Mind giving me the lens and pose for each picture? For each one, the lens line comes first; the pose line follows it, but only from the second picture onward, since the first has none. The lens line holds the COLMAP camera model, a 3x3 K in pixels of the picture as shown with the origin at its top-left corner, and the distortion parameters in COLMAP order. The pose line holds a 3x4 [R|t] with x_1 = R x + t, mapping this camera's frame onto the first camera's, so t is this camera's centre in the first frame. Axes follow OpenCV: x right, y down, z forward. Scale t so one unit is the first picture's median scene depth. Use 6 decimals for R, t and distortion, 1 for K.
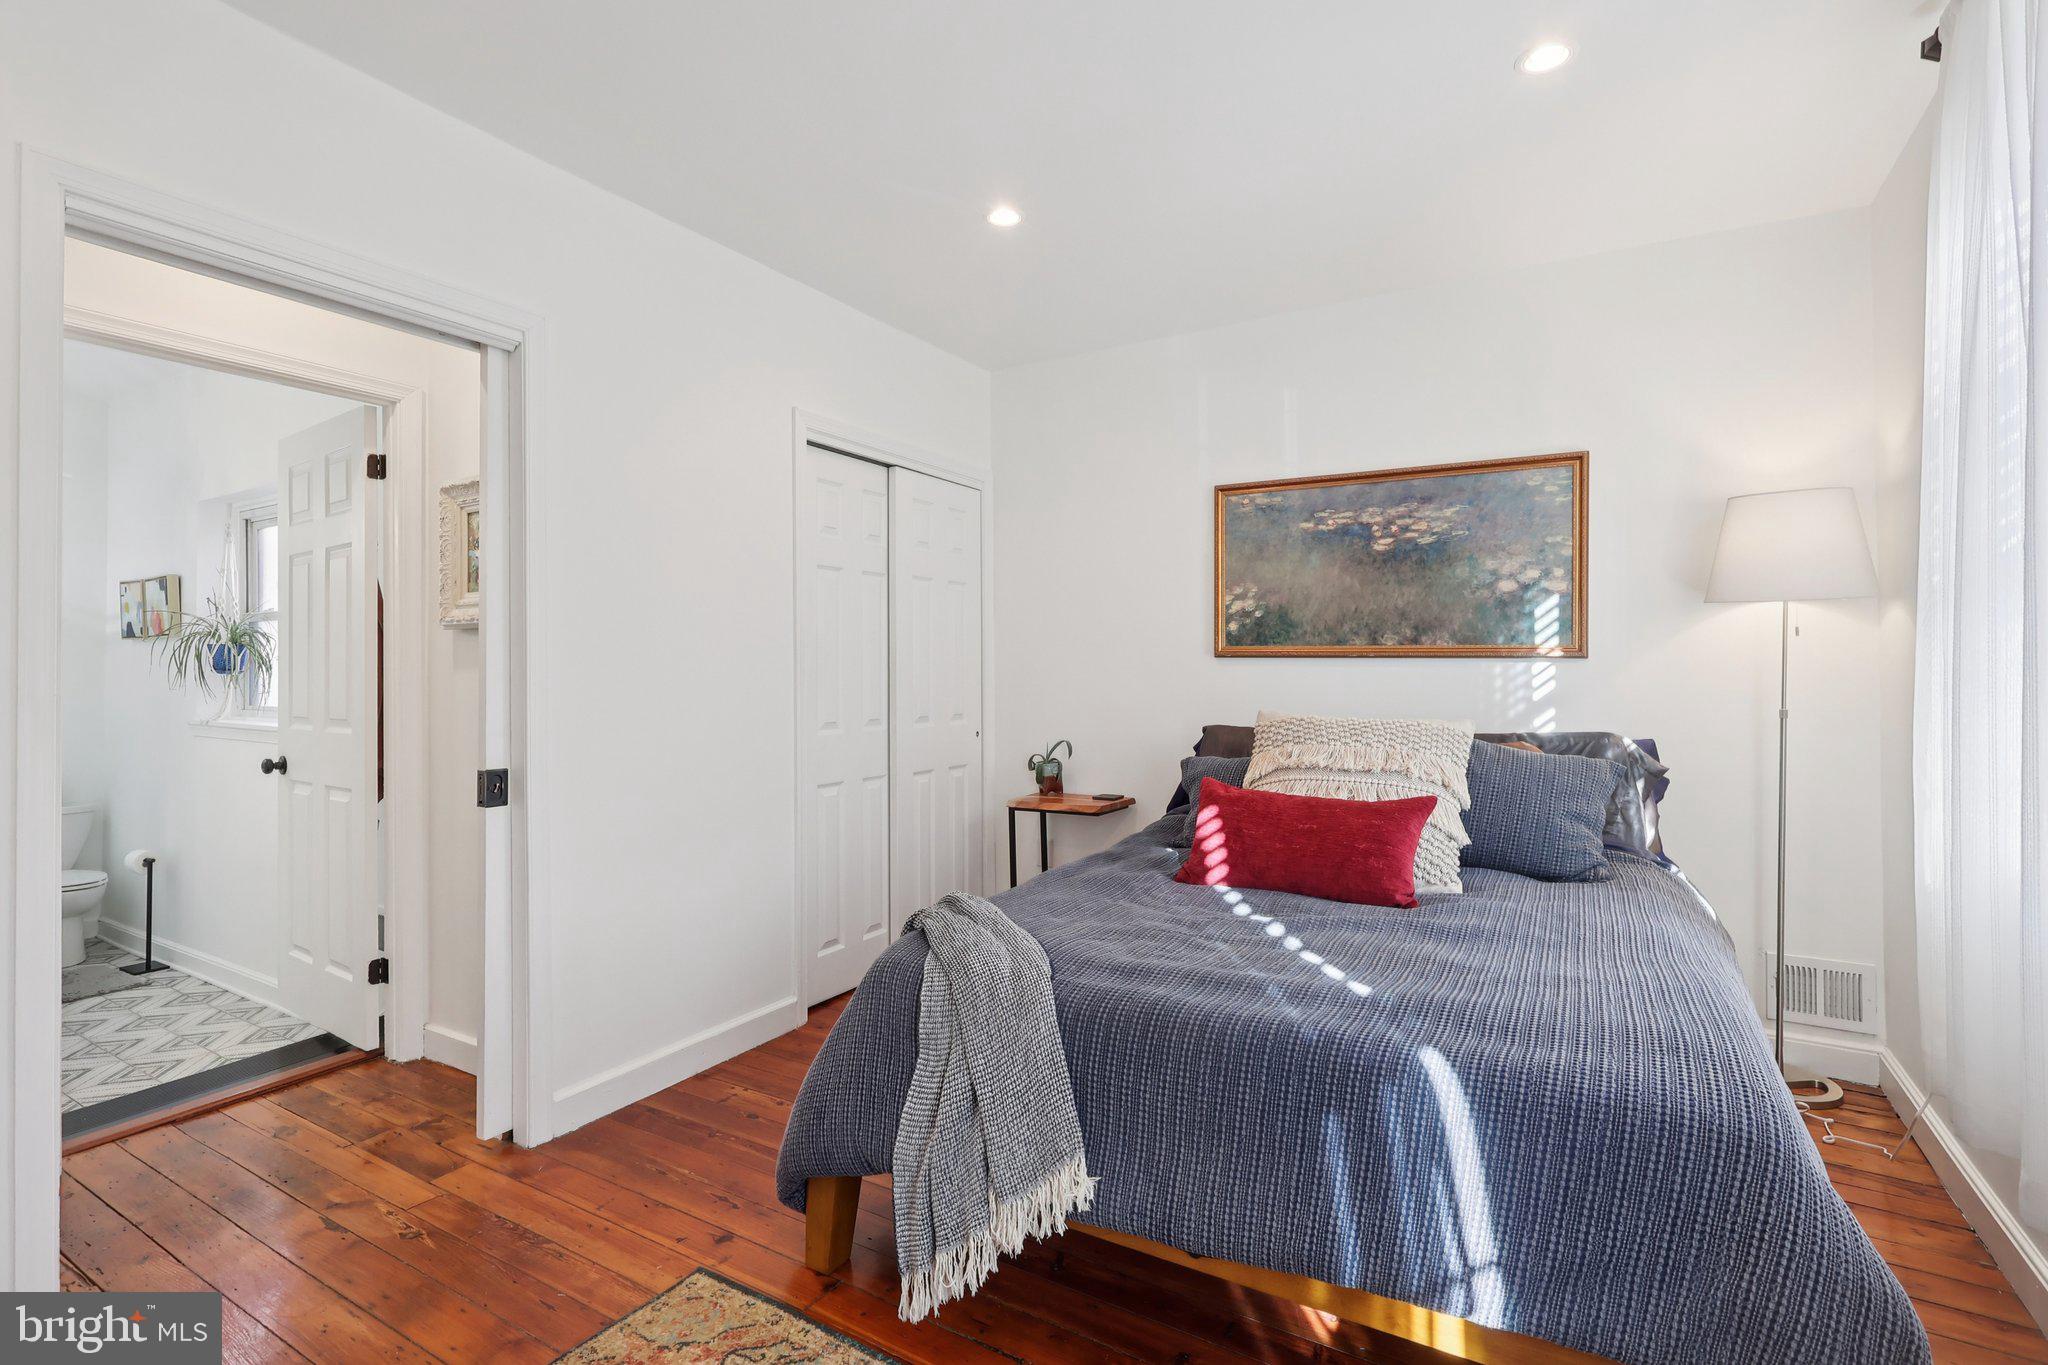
lens RADIAL K [[968.5, 0, 1024.0], [0, 968.5, 682.5], [0, 0, 1]] dist [0.000264, -0.000089]
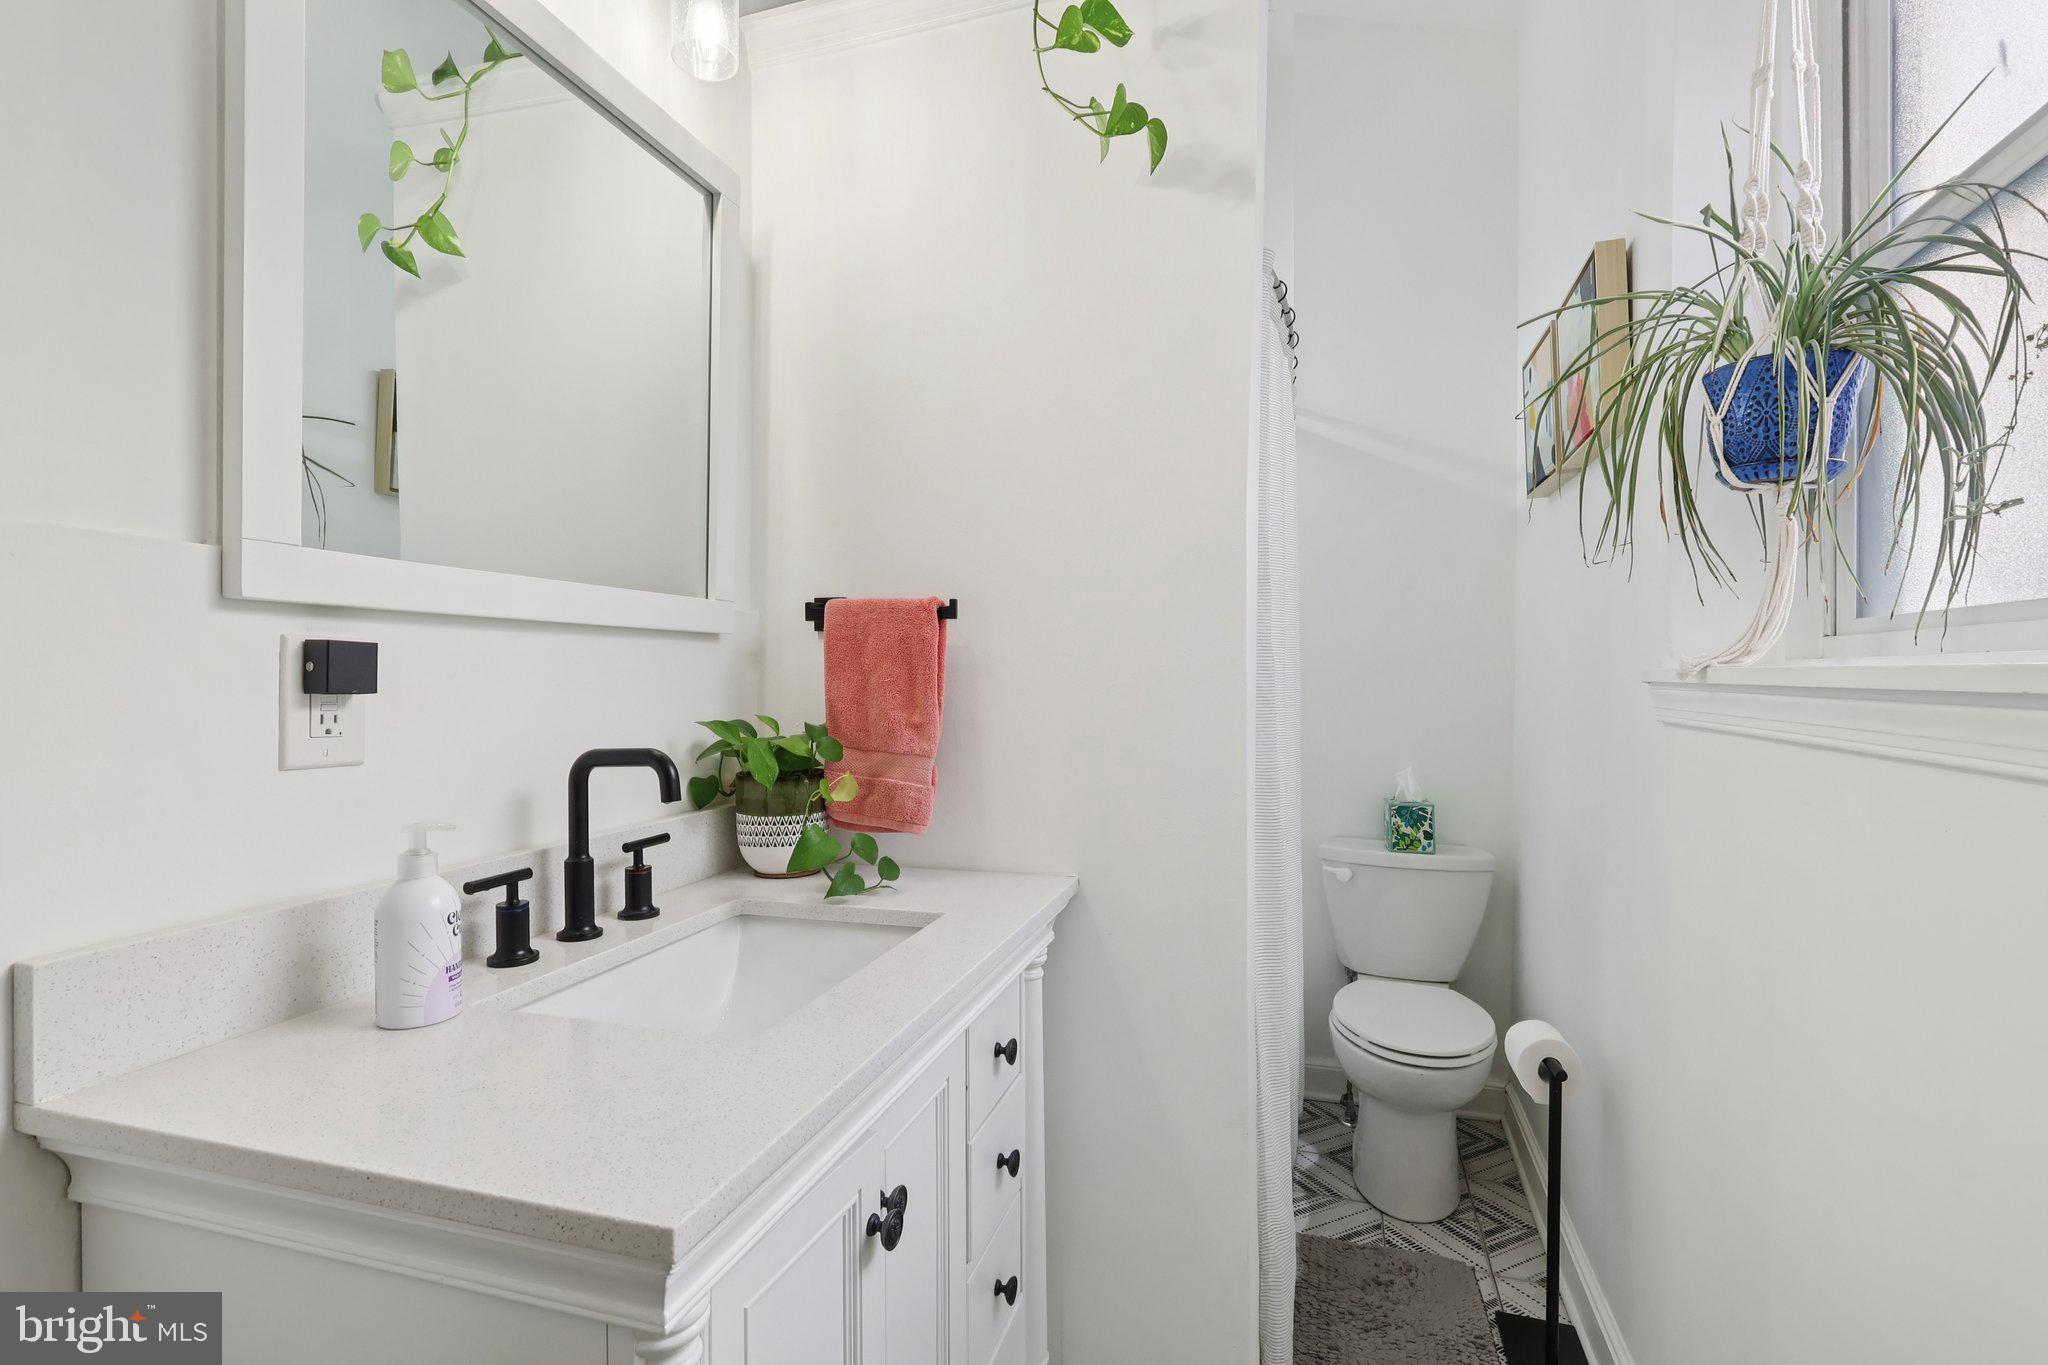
lens RADIAL K [[968.5, 0, 1024.0], [0, 968.5, 682.5], [0, 0, 1]] dist [0.000264, -0.000089]
pose [[0.245368, -0.000272, -0.969430, -1.103928], [-0.006765, 0.999975, -0.001993, 0.077387], [0.969406, 0.007047, 0.245360, 1.319063]]
